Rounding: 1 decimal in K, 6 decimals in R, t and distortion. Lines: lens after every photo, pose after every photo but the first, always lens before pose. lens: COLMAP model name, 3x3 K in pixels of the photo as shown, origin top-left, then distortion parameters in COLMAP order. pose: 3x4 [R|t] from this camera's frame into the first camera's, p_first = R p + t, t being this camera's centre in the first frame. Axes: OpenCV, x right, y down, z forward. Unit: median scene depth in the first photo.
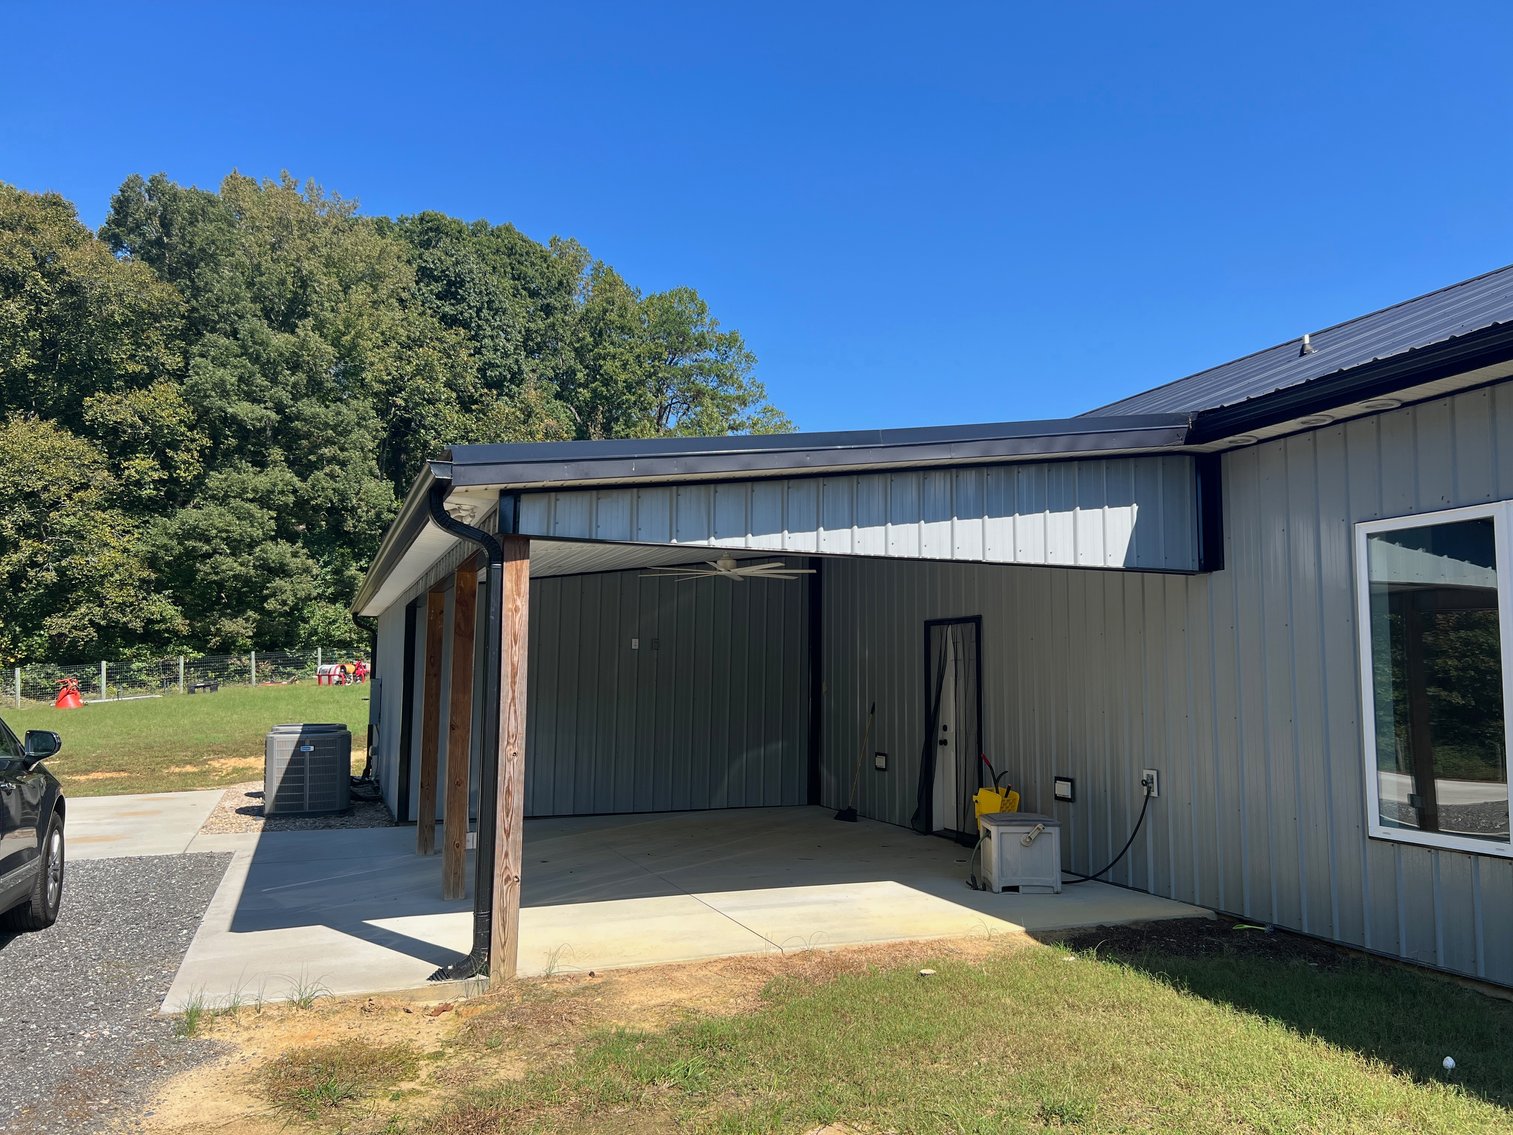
lens RADIAL K [[1139.9, 0, 756.5], [0, 1139.9, 567.5], [0, 0, 1]] dist [0.046200, 0.000076]
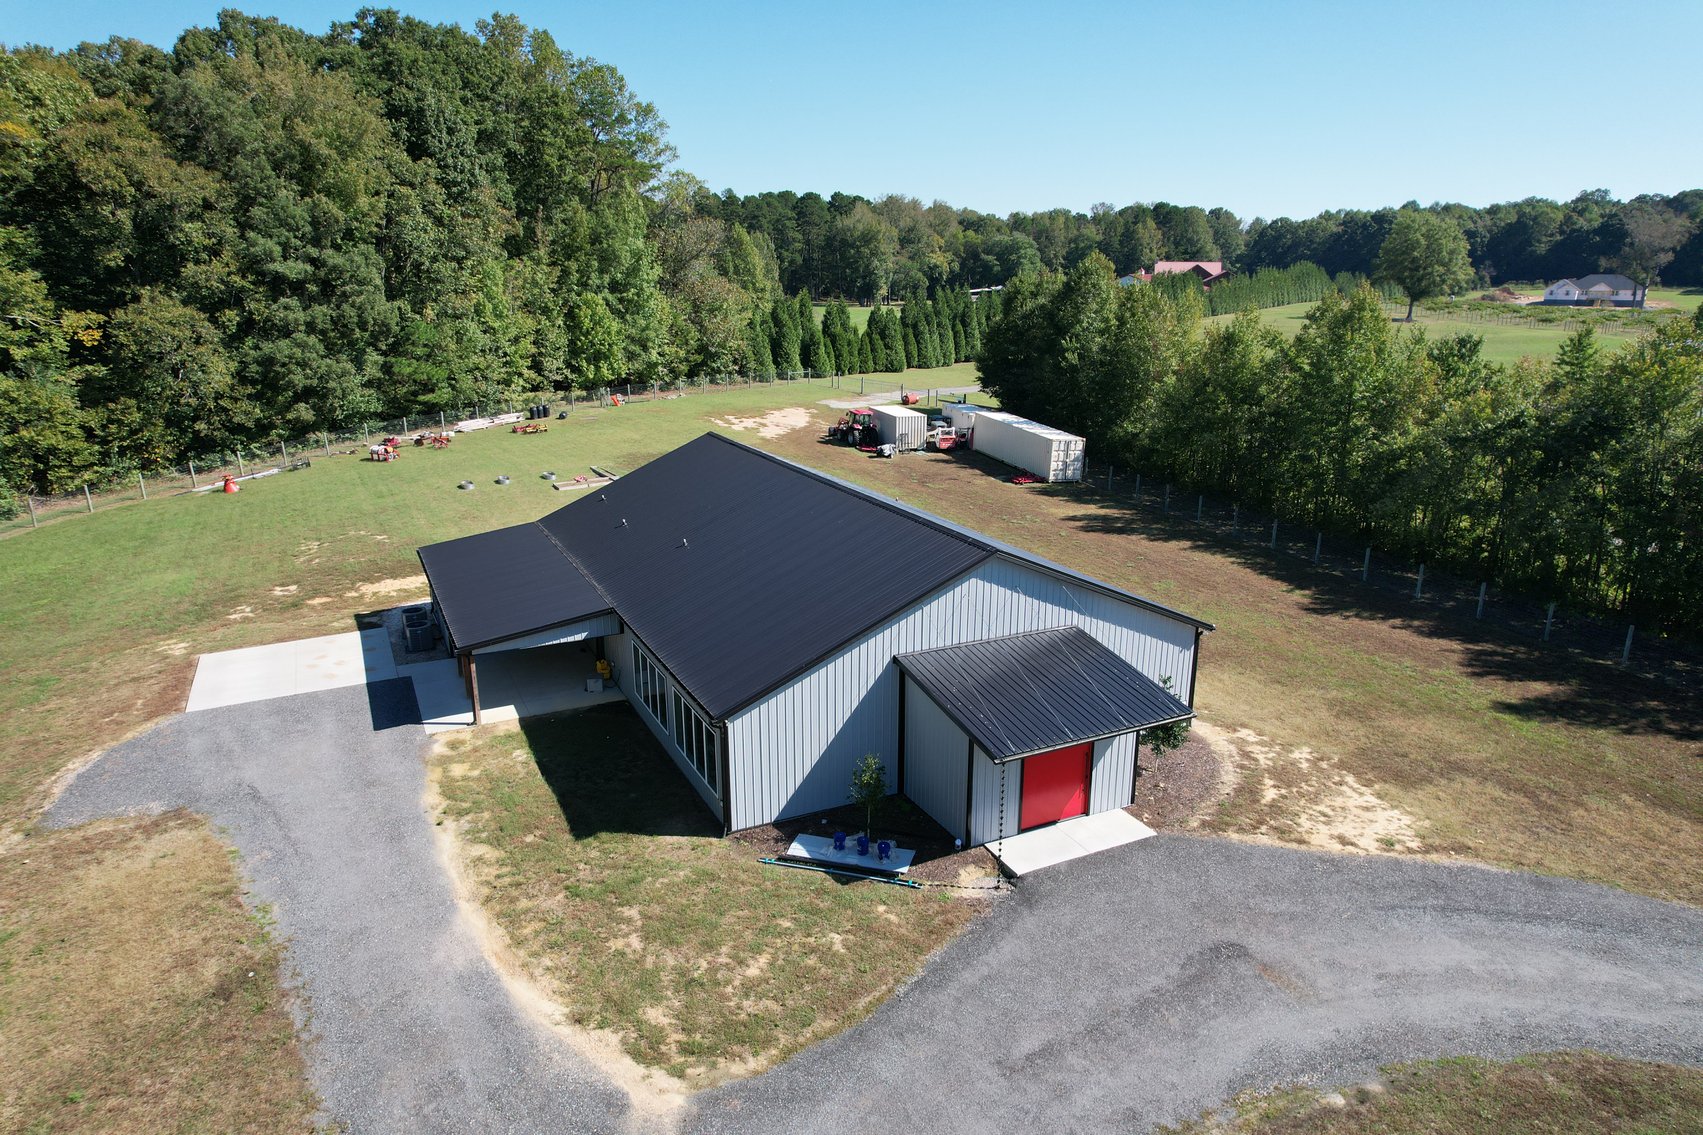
lens RADIAL K [[1101.5, 0, 851.5], [0, 1101.5, 567.5], [0, 0, 1]] dist [-0.081434, 0.069553]
pose [[0.996408, -0.036777, 0.076281, 0.147240], [0.006120, 0.929694, 0.368282, -0.279410], [-0.084463, -0.366492, 0.926580, -0.463873]]
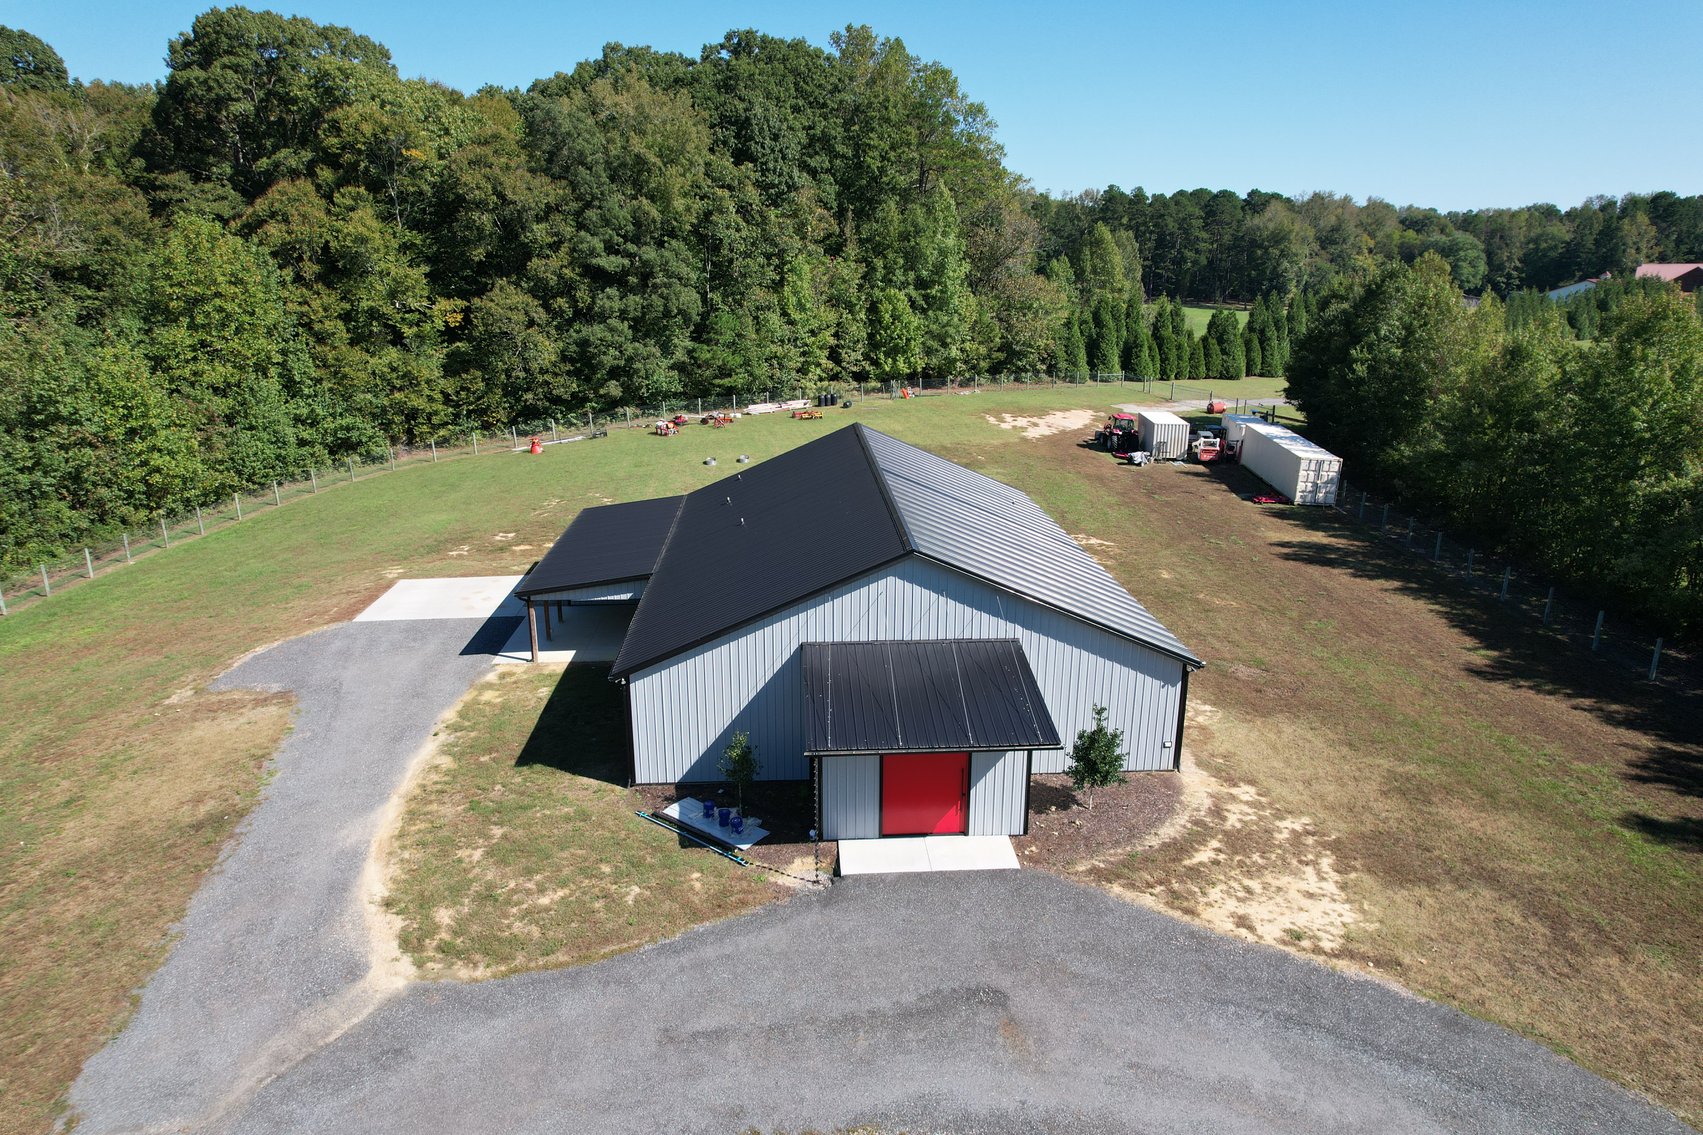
lens RADIAL K [[1101.5, 0, 851.5], [0, 1101.5, 567.5], [0, 0, 1]] dist [-0.081434, 0.069553]
pose [[0.950960, 0.068643, -0.301600, 0.394582], [0.046363, 0.932417, 0.358397, -0.271384], [0.305819, -0.354804, 0.883509, -0.446264]]
